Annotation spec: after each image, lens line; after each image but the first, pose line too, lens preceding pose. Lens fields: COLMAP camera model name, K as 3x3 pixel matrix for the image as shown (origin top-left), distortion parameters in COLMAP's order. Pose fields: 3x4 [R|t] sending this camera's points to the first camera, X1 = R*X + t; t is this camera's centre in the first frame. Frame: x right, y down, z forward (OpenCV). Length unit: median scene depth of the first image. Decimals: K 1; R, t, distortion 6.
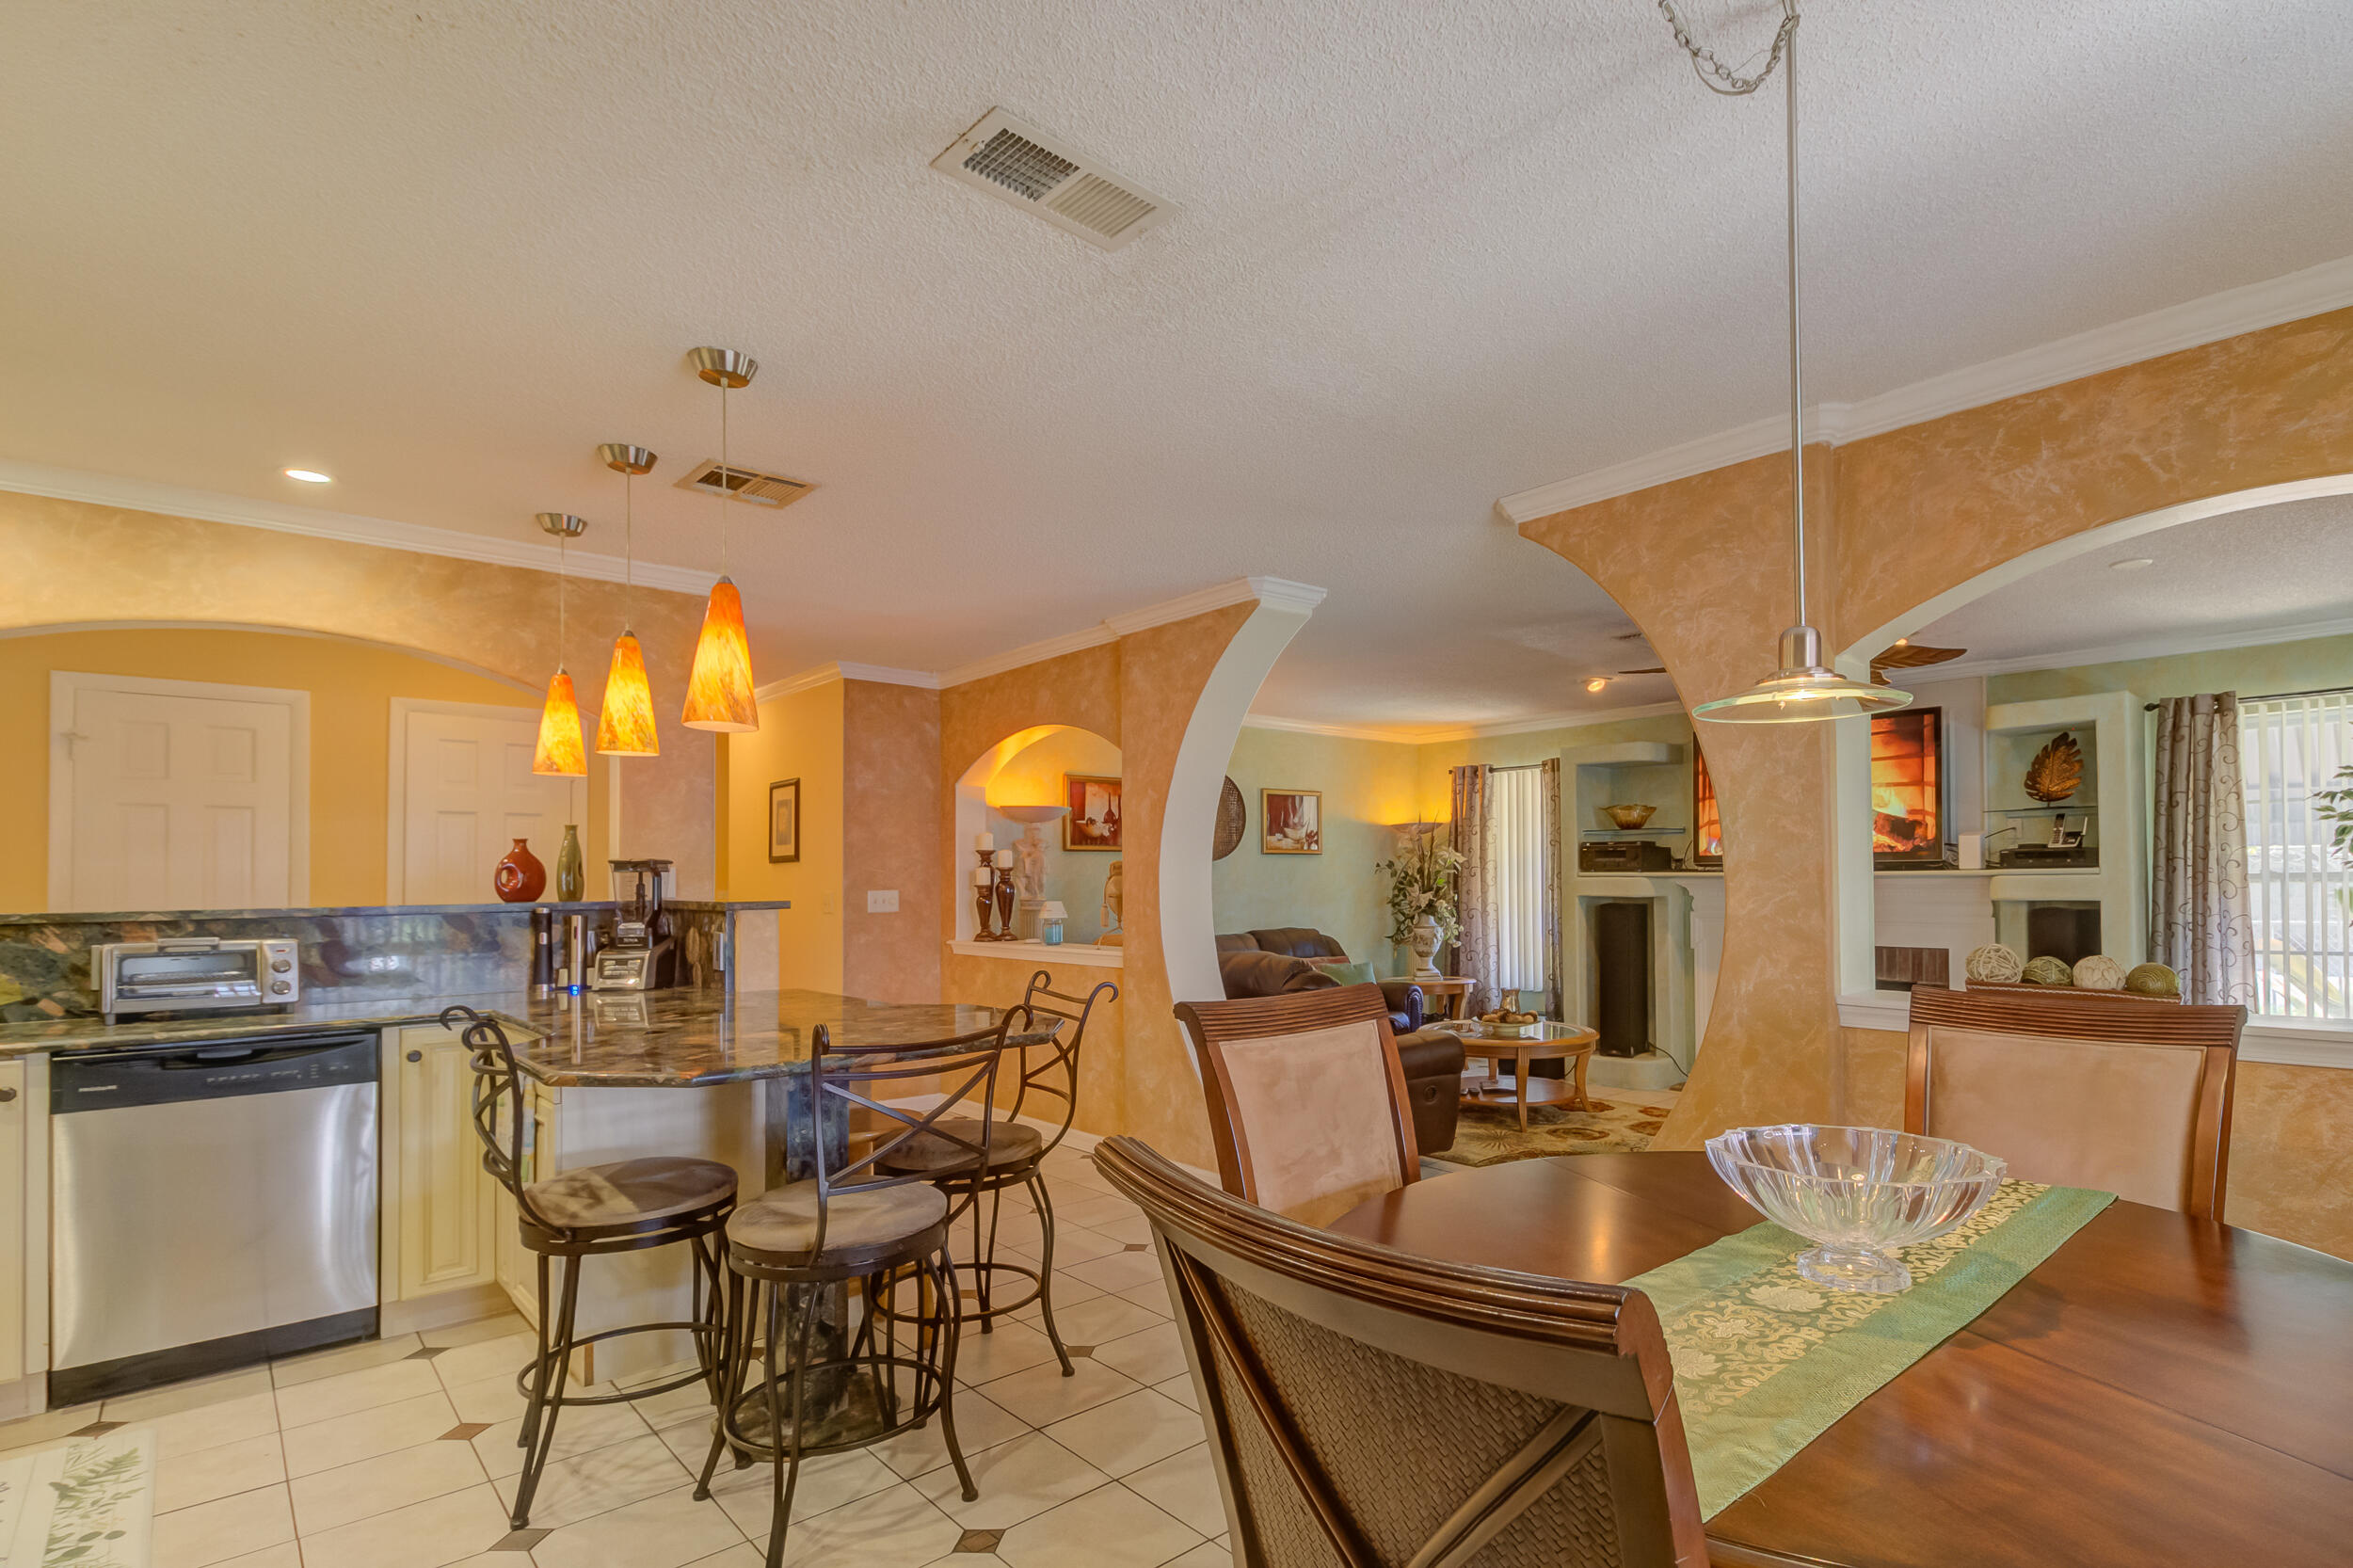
lens RADIAL K [[1158.6, 0, 1310.6], [0, 1158.6, 861.9], [0, 0, 1]] dist [0.019143, -0.012709]
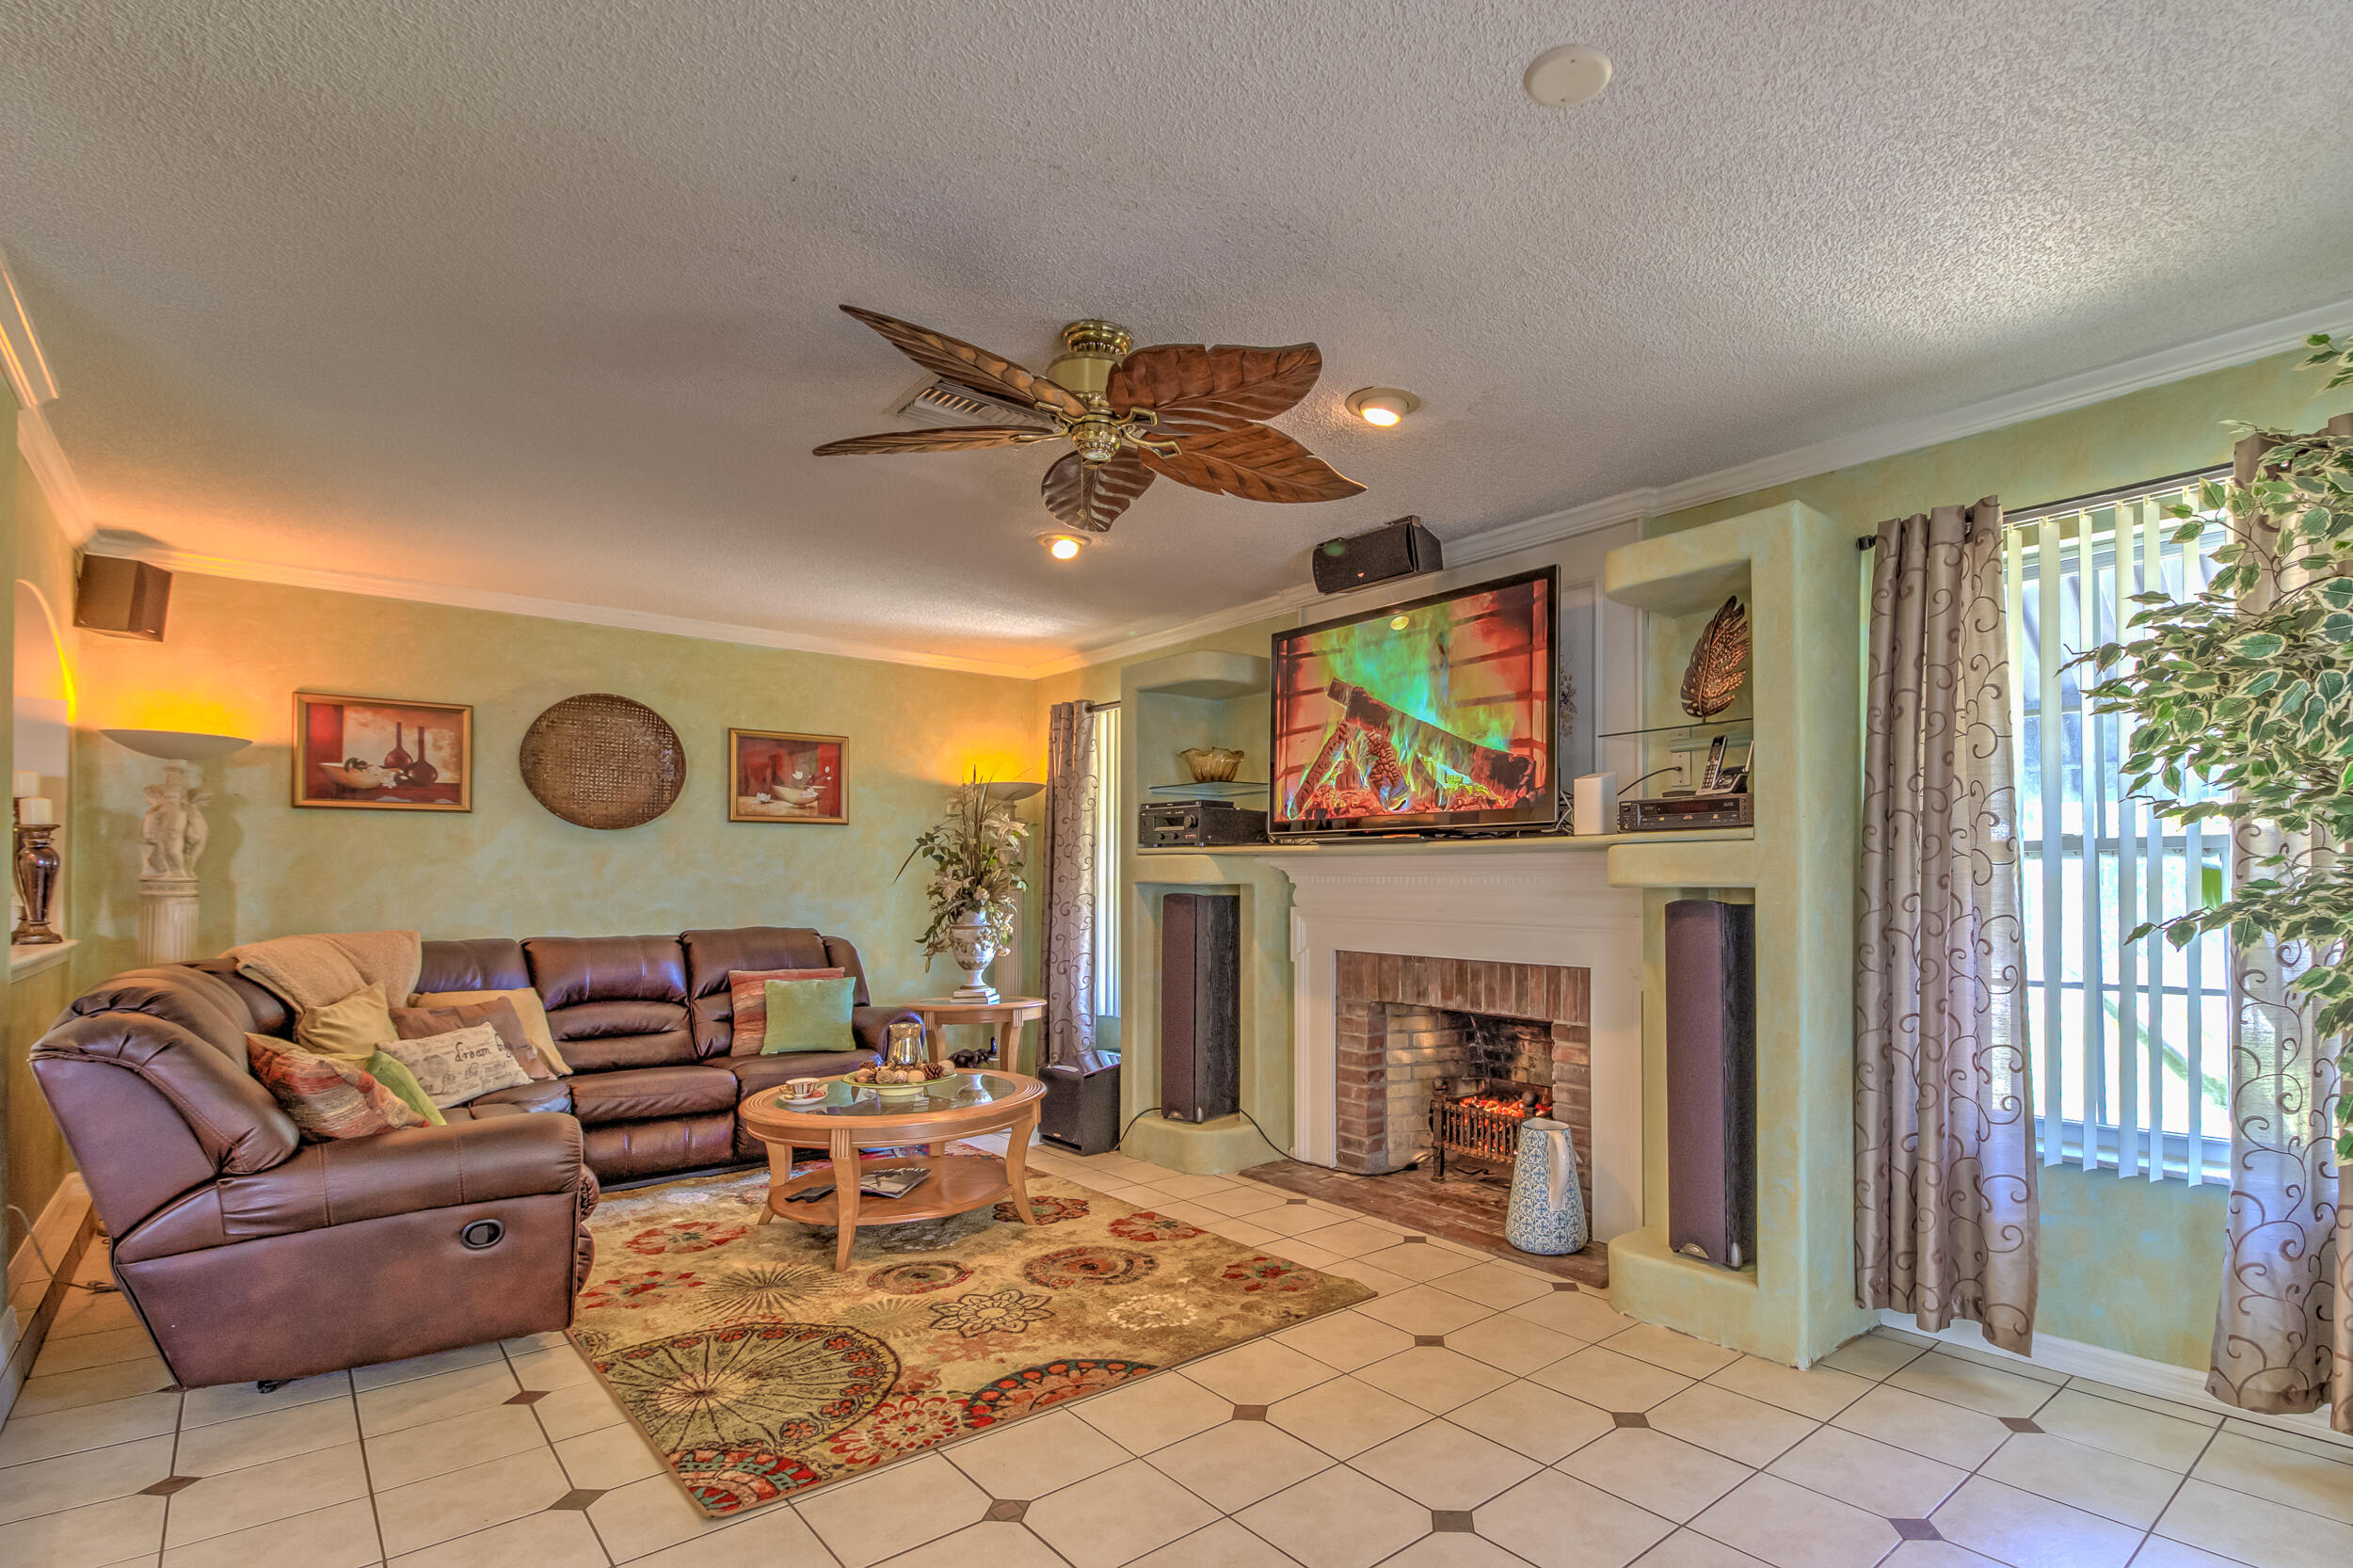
lens RADIAL K [[1158.6, 0, 1310.6], [0, 1158.6, 861.9], [0, 0, 1]] dist [0.019143, -0.012709]
pose [[0.999481, 0.006028, -0.031642, 0.425307], [-0.006016, 0.999982, 0.000478, 0.019252], [0.031644, -0.000288, 0.999499, 0.390660]]
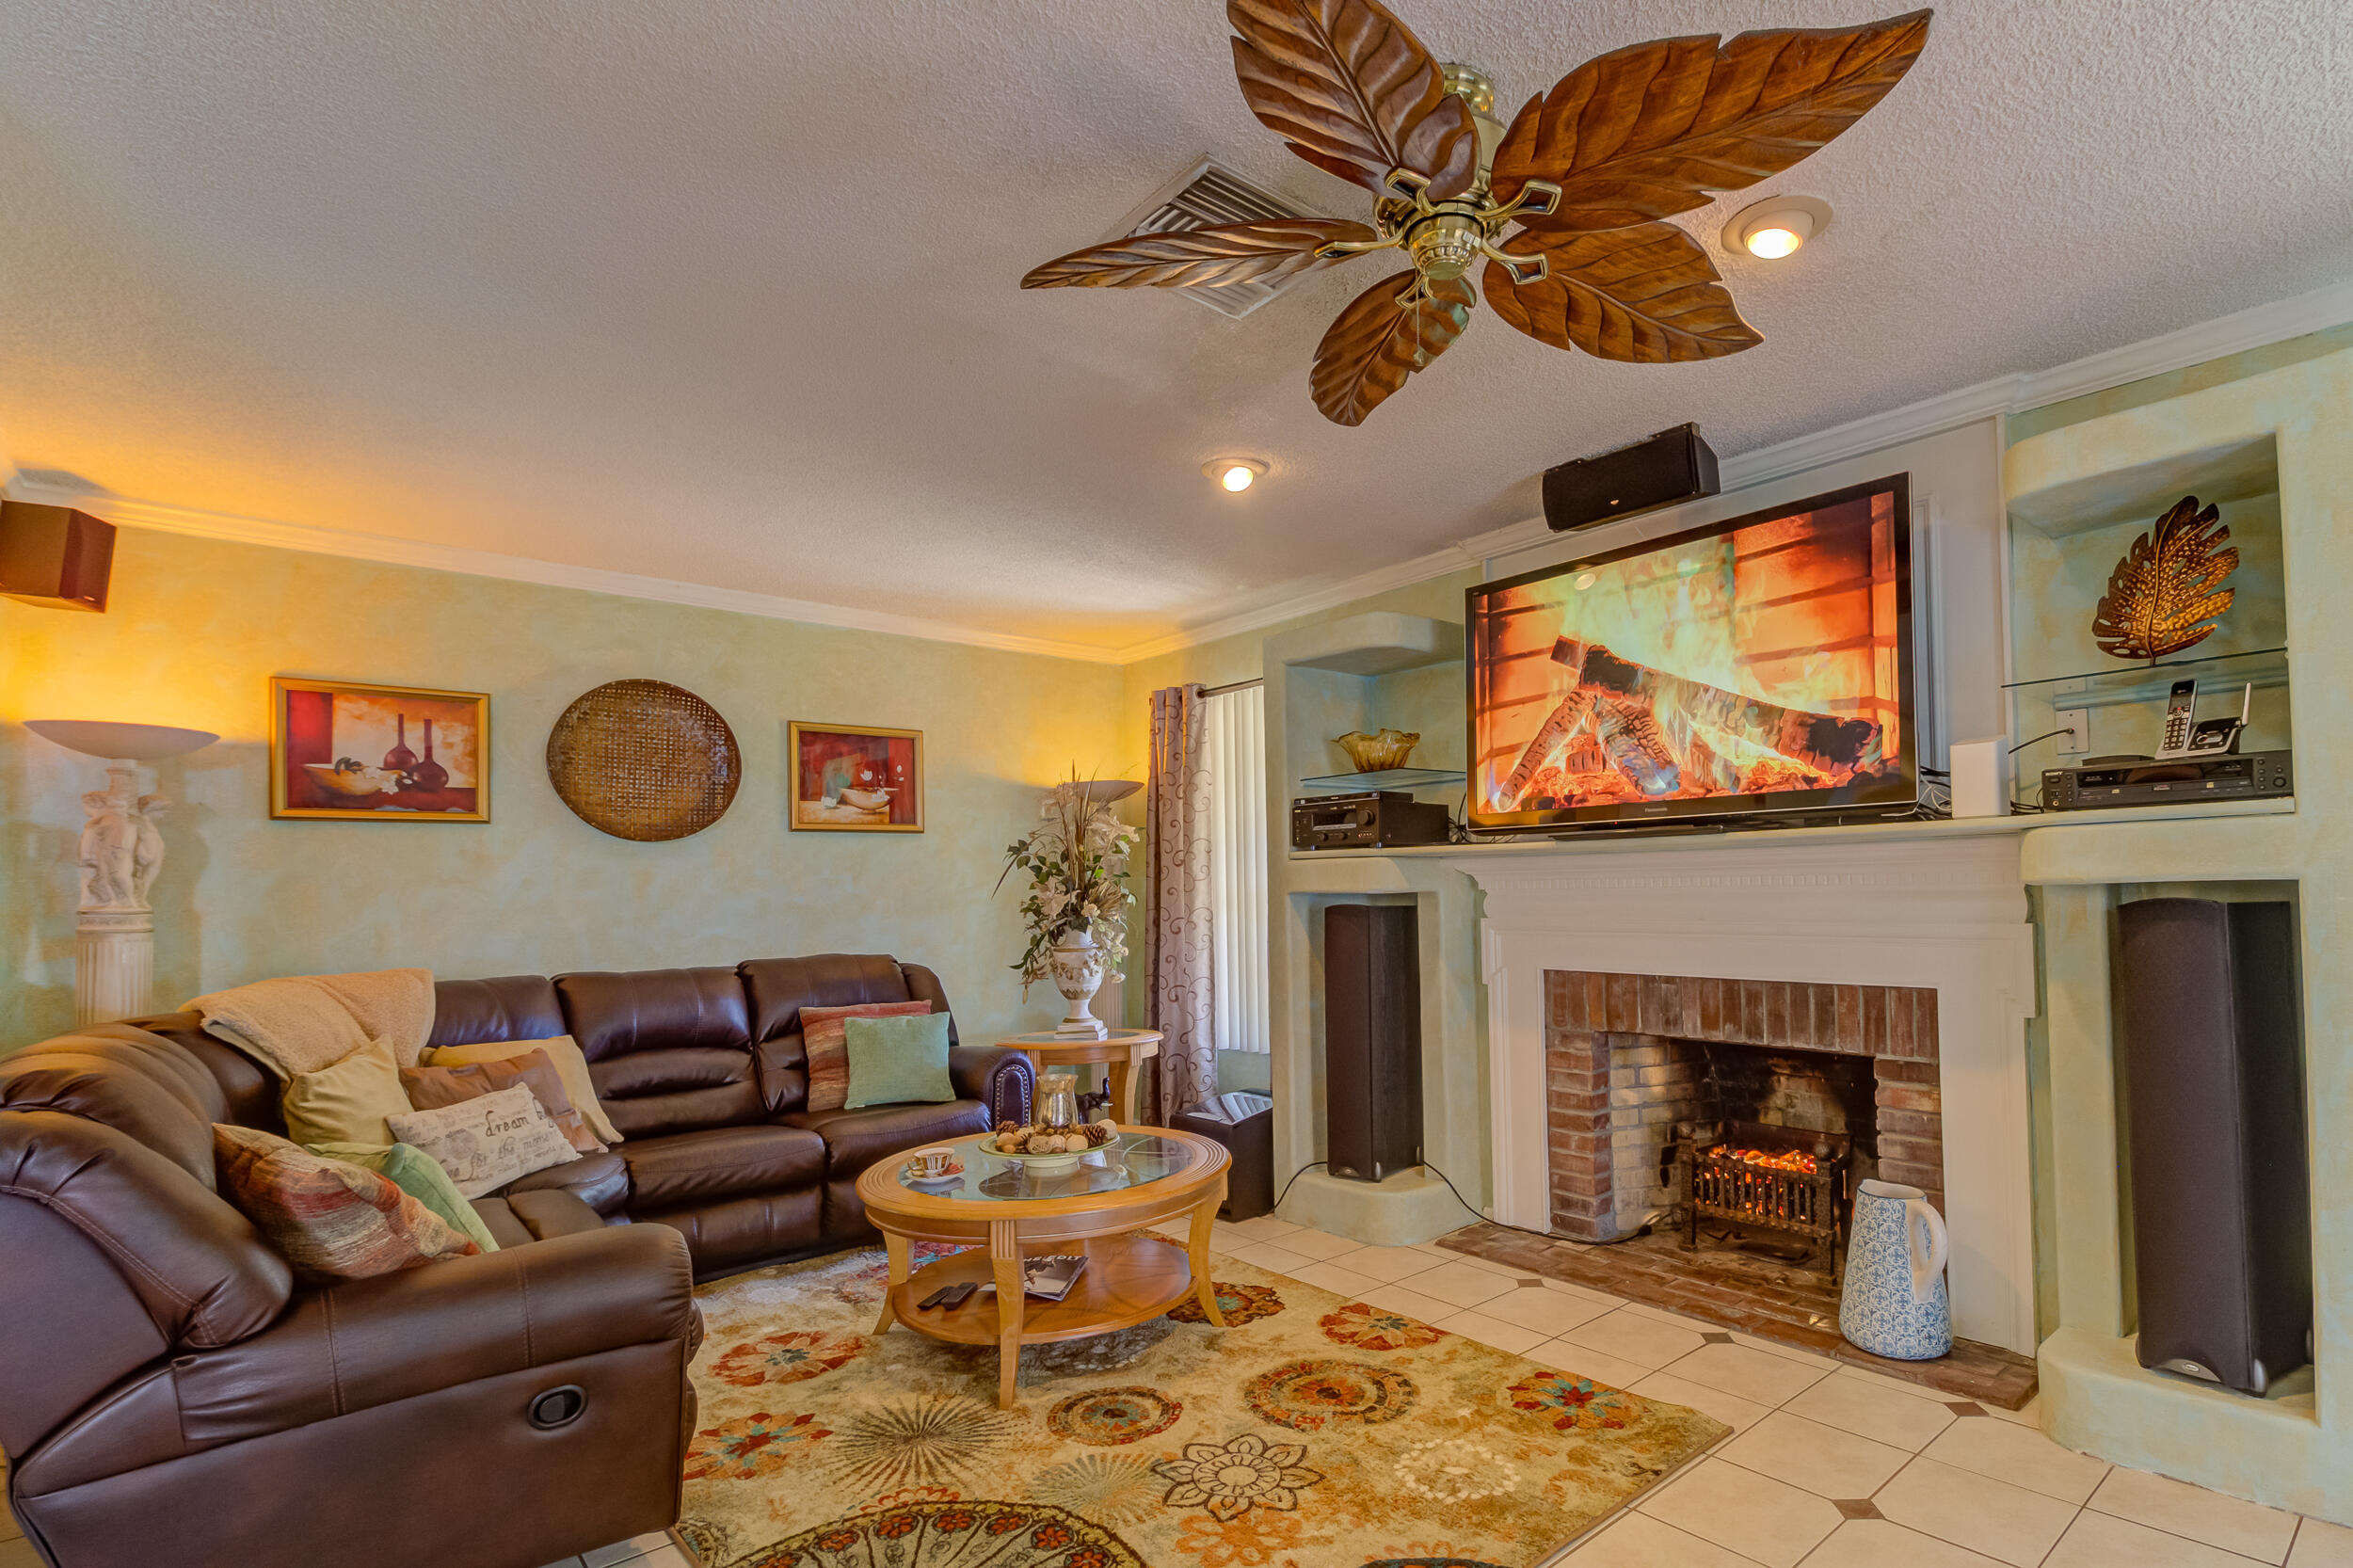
lens RADIAL K [[1158.6, 0, 1310.6], [0, 1158.6, 861.9], [0, 0, 1]] dist [0.019143, -0.012709]
pose [[0.999755, -0.012931, -0.017952, 0.302296], [0.012763, 0.999874, -0.009425, 0.023218], [0.018071, 0.009194, 0.999794, 0.518934]]
